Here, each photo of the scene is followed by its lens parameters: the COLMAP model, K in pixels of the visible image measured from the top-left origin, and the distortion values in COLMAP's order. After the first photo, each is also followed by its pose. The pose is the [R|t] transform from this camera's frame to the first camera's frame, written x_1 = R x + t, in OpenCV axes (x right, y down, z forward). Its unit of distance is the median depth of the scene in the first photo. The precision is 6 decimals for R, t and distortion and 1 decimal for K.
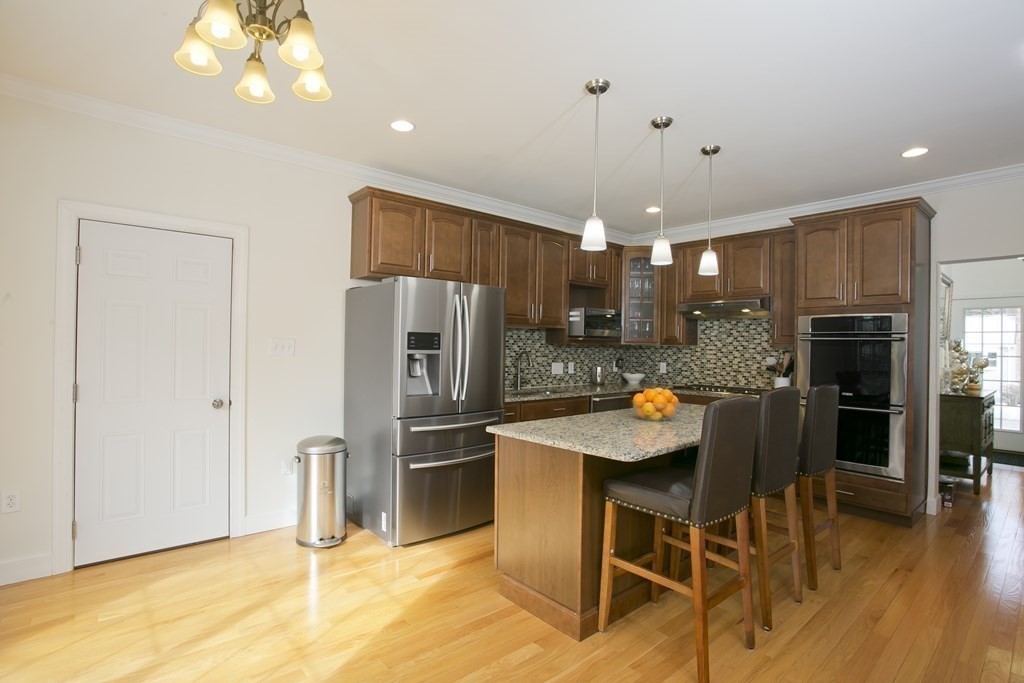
lens RADIAL K [[495.0, 0, 509.7], [0, 495.0, 333.3], [0, 0, 1]] dist [-0.047443, 0.002556]
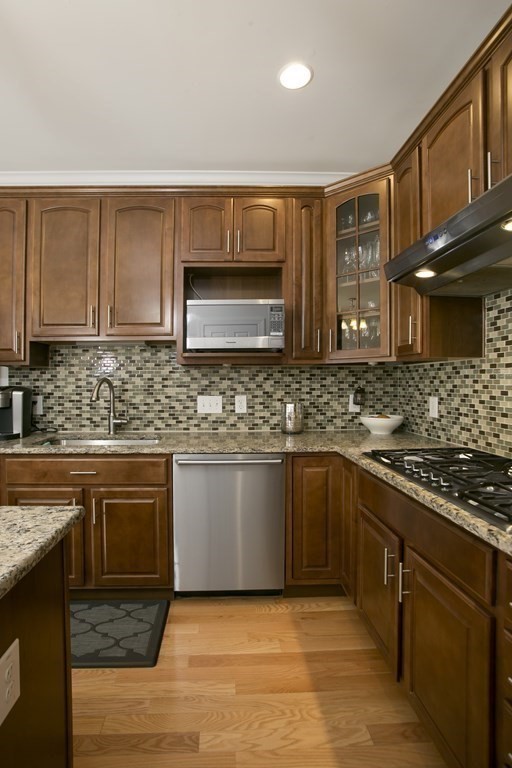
lens RADIAL K [[371.2, 0, 235.2], [0, 371.2, 376.7], [0, 0, 1]] dist [-0.047443, 0.002556]
pose [[0.777134, -0.029431, -0.628647, 0.416223], [0.031042, 0.999483, -0.008418, 0.038144], [0.628570, -0.012973, 0.777645, 0.621214]]
